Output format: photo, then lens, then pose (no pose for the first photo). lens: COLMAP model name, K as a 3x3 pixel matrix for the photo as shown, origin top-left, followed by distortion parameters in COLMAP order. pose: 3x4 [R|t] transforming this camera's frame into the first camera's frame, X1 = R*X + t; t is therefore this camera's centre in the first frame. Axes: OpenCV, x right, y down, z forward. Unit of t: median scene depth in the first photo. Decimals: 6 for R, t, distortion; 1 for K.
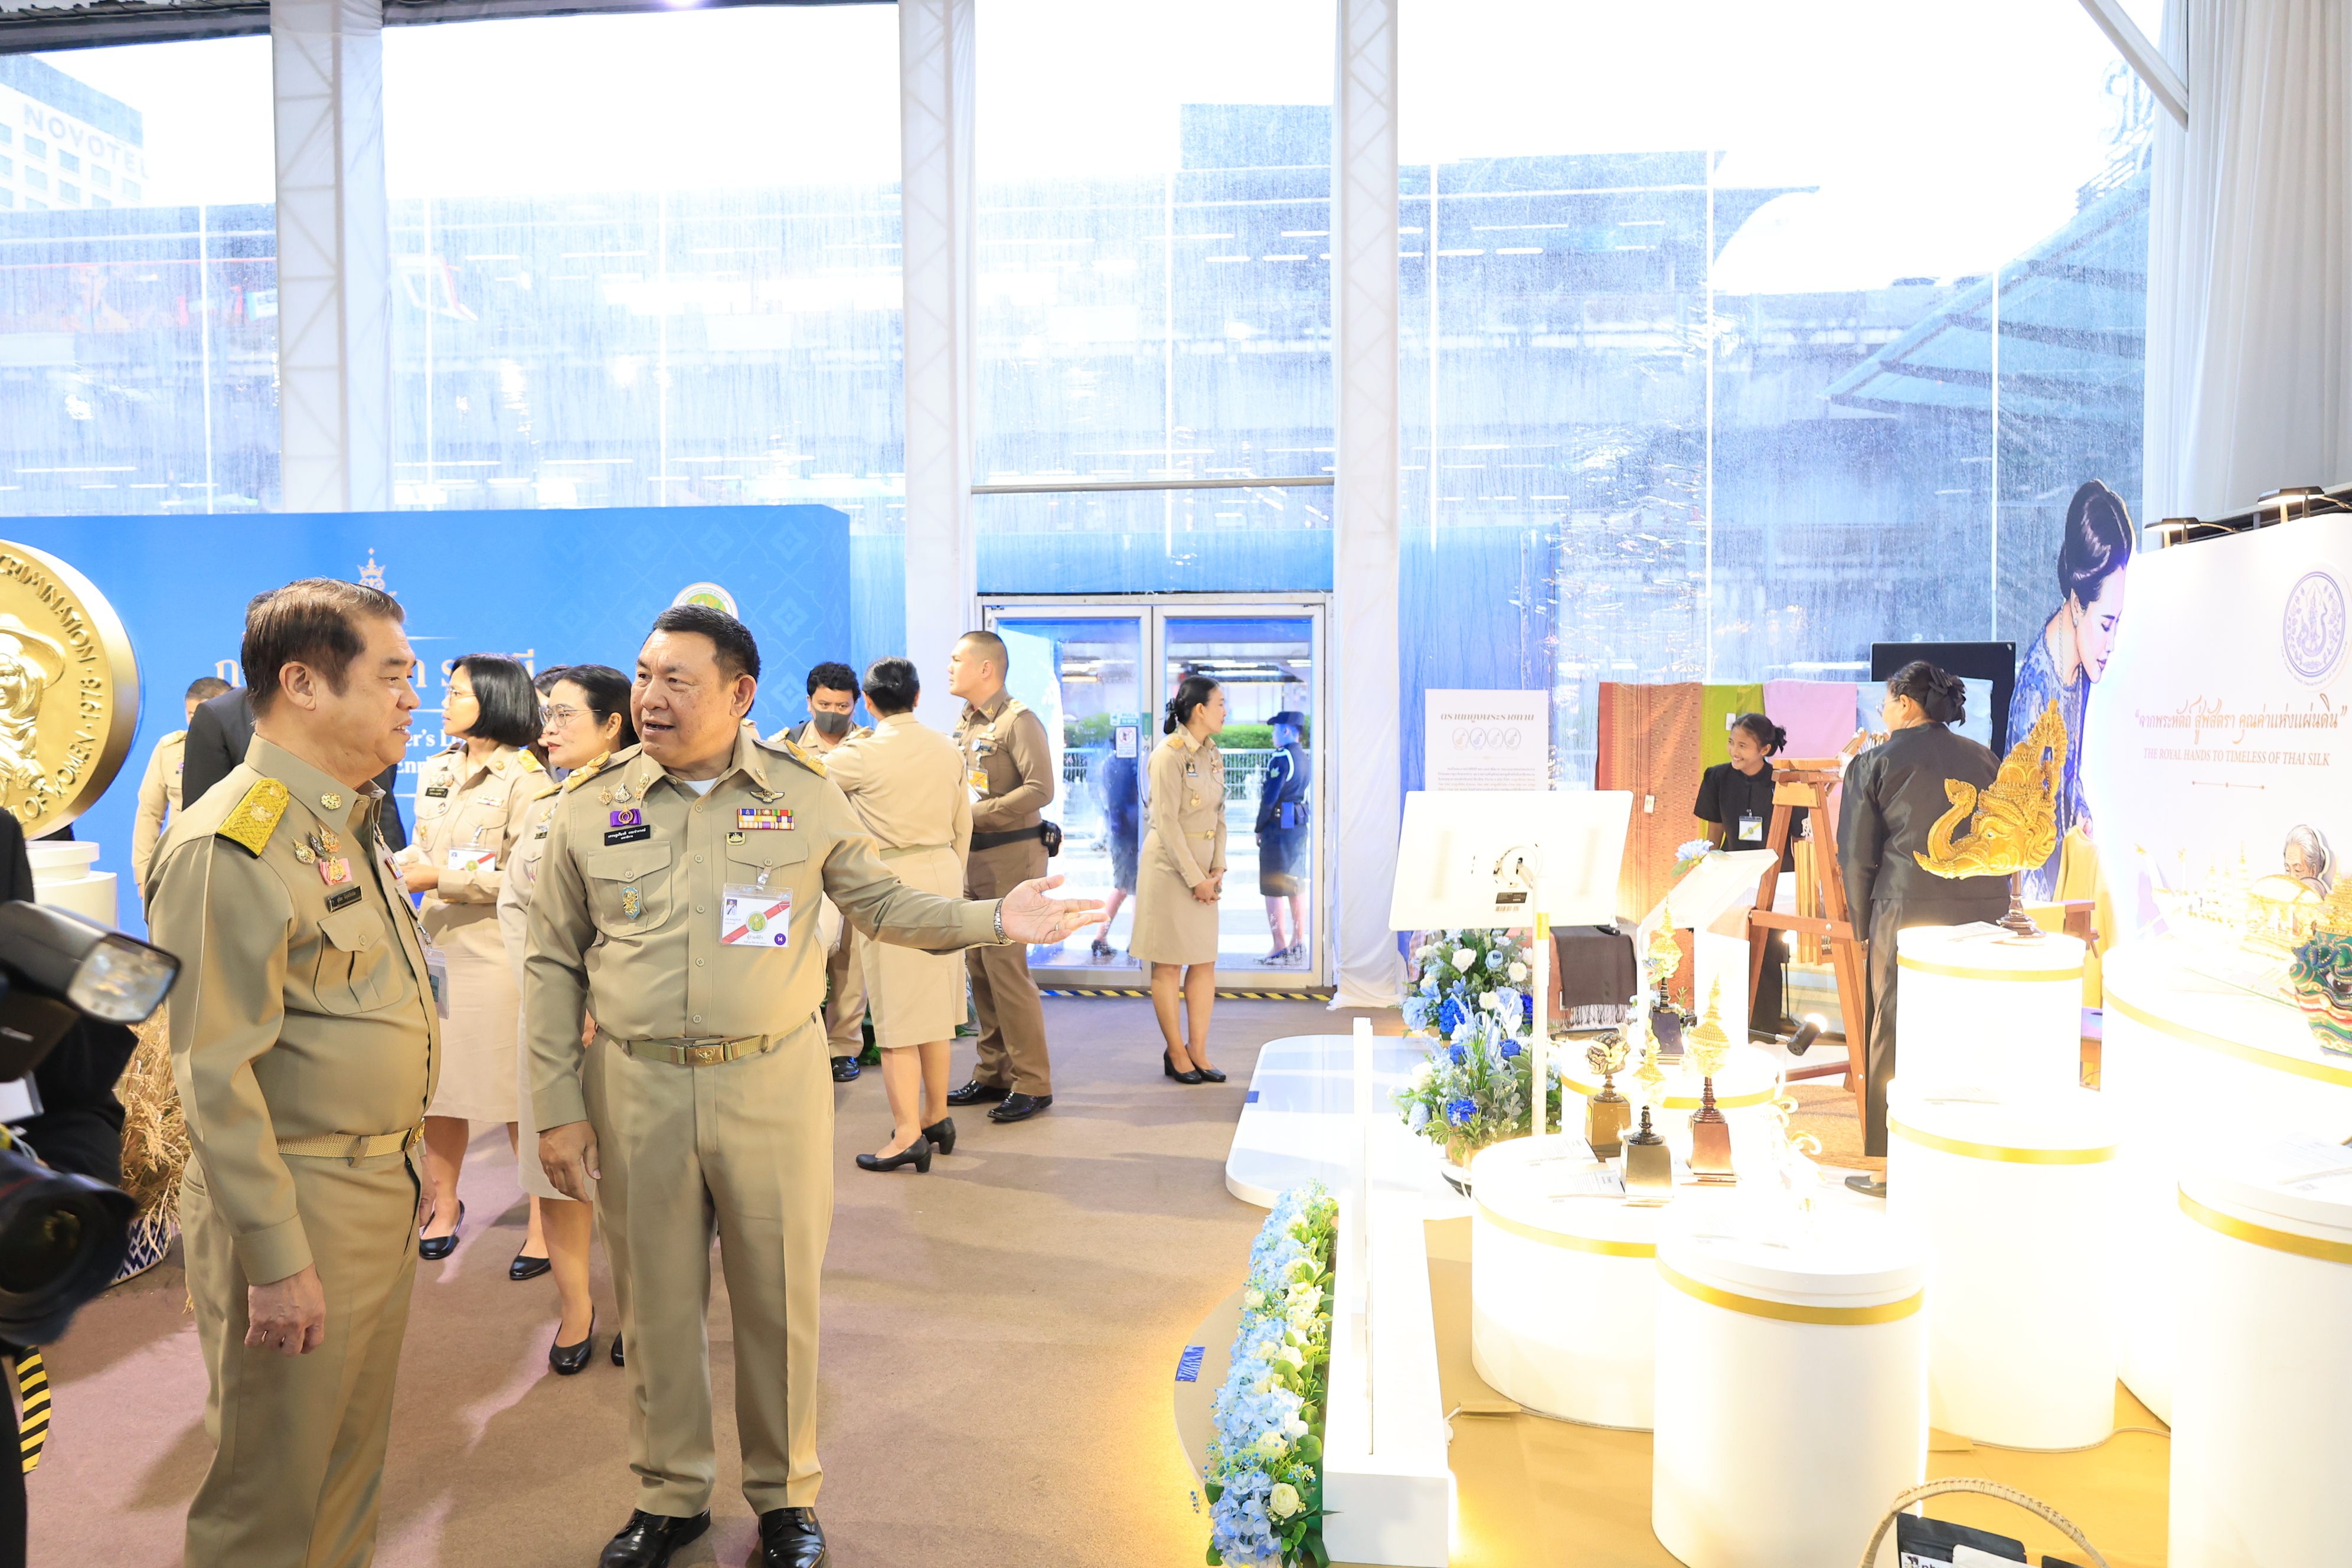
lens RADIAL K [[1624.5, 0, 1176.0], [0, 1624.5, 784.0], [0, 0, 1]] dist [0.010959, 0.004256]
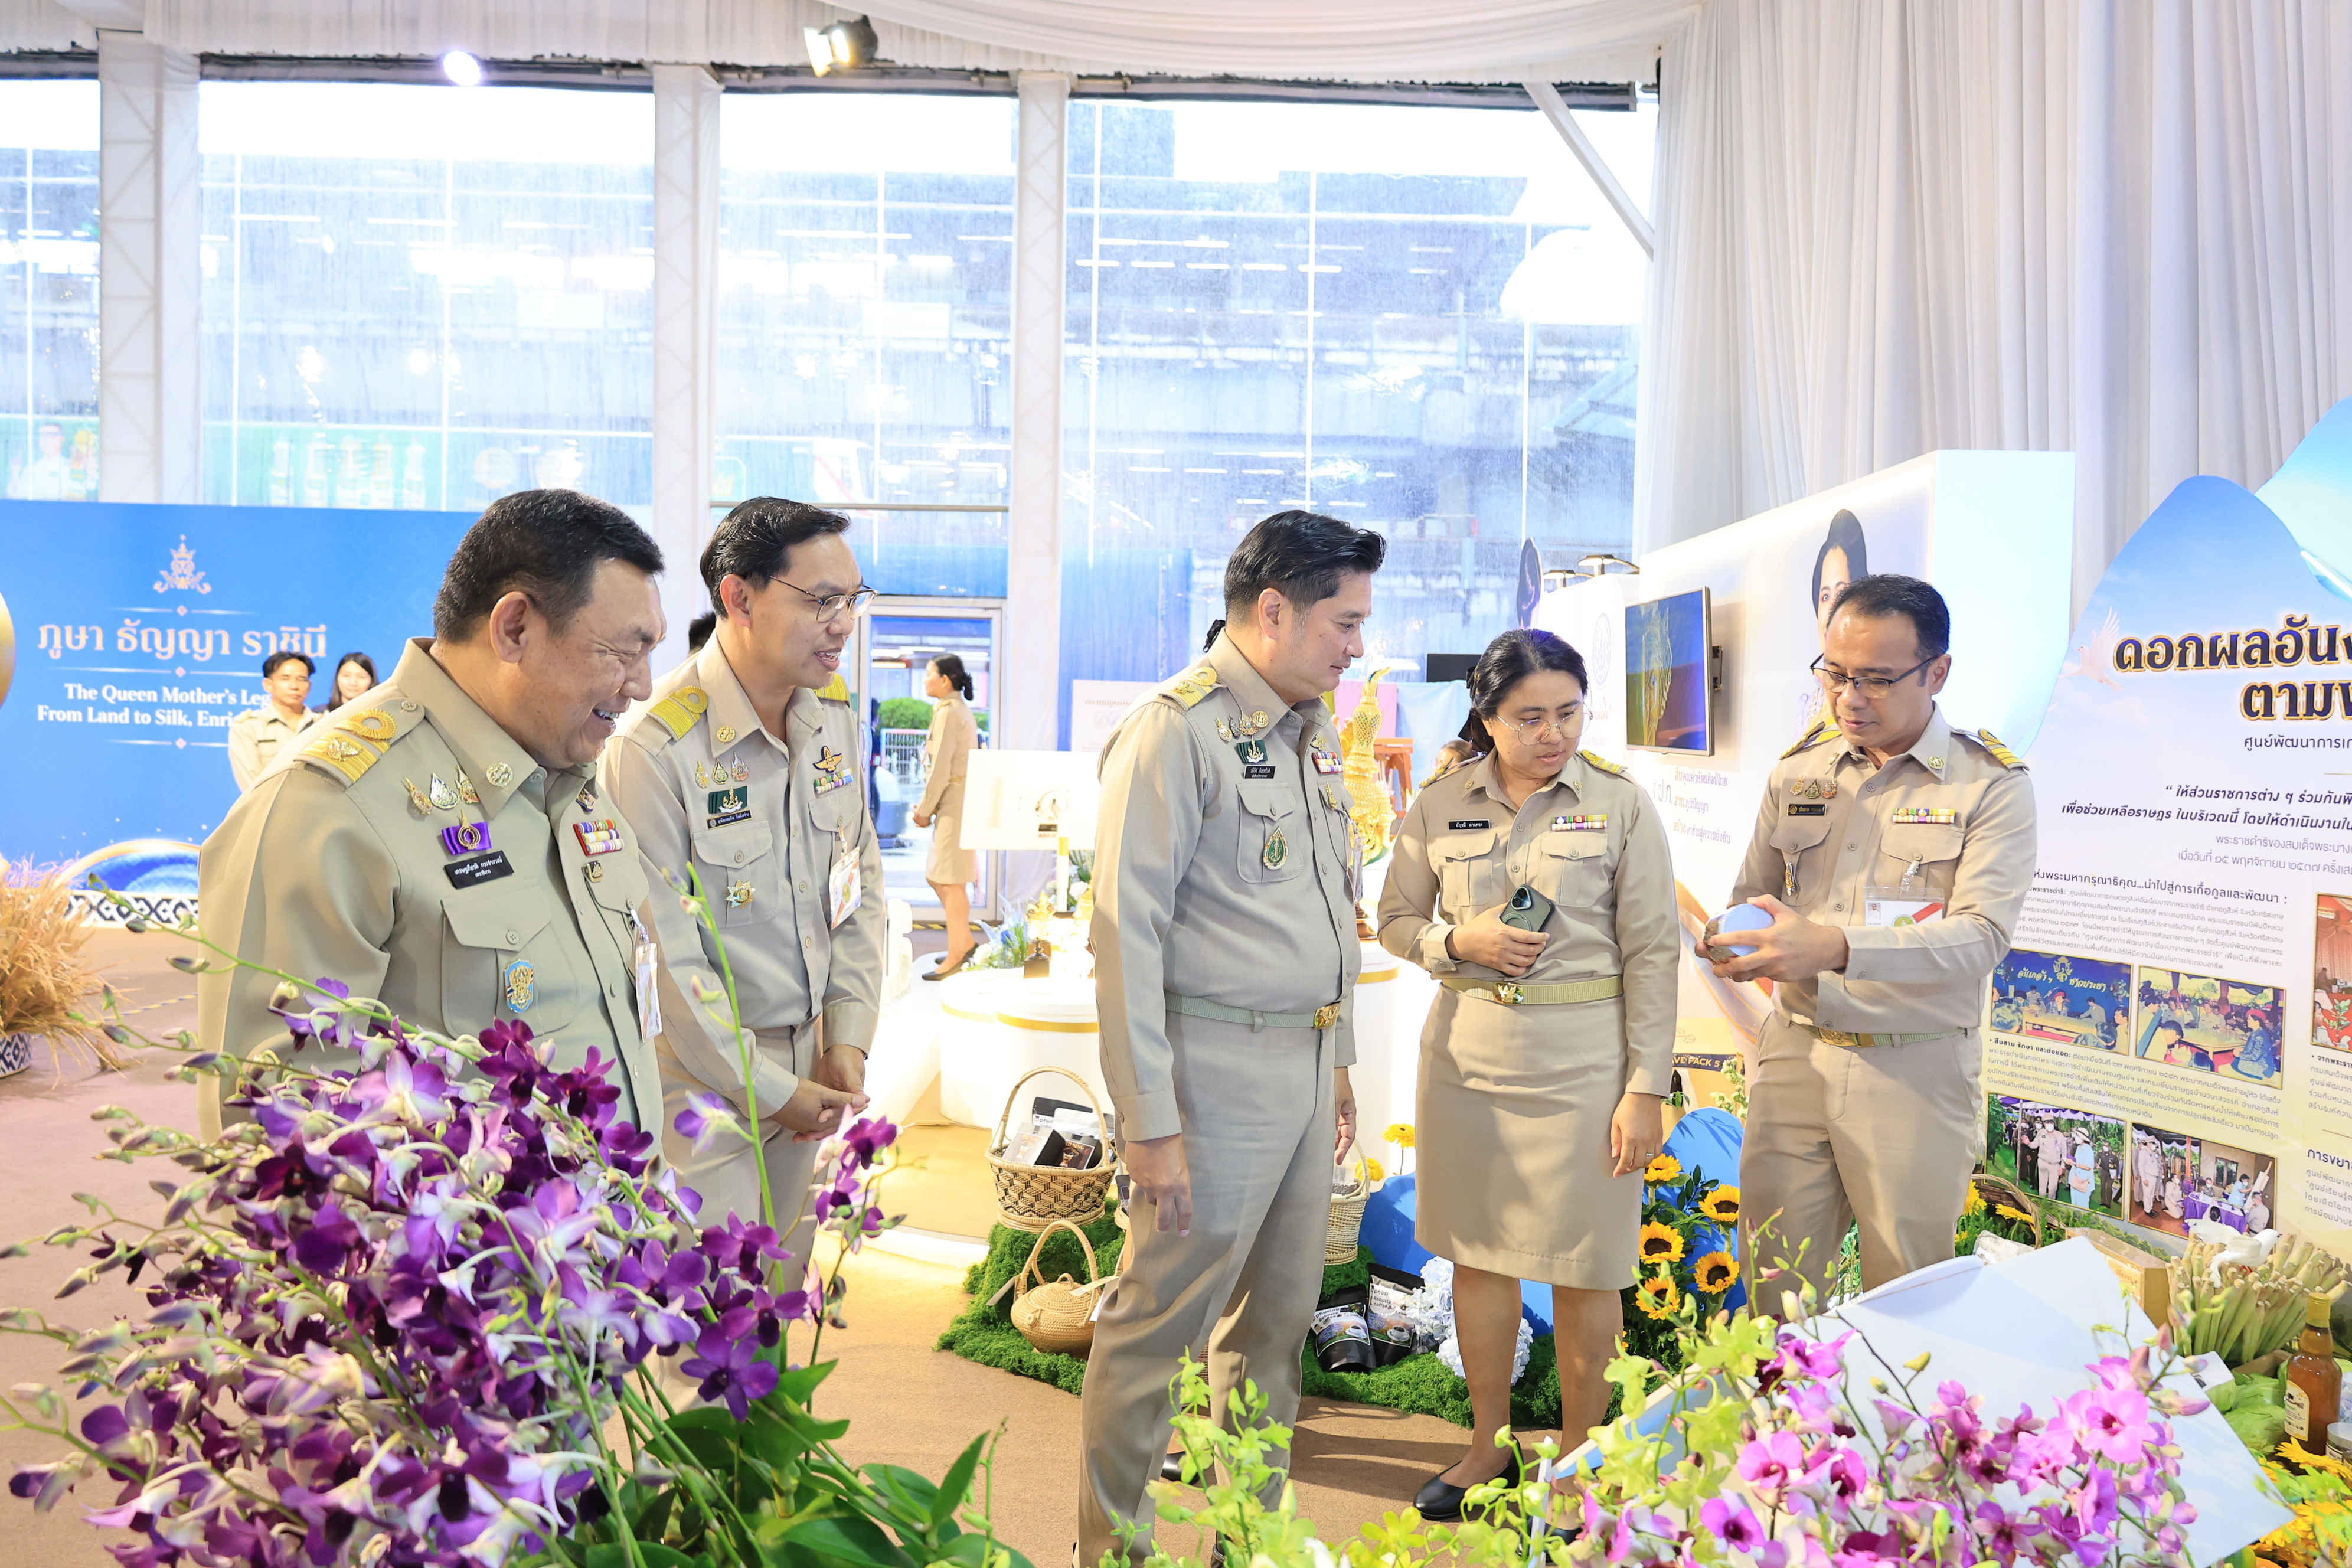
lens RADIAL K [[1630.8, 0, 1164.4], [0, 1630.8, 778.3], [0, 0, 1]] dist [0.014068, 0.000505]
pose [[0.995074, 0.022157, 0.096629, 0.091518], [-0.022394, 0.999748, 0.001376, 0.012494], [-0.096574, -0.003533, 0.995320, -0.223658]]
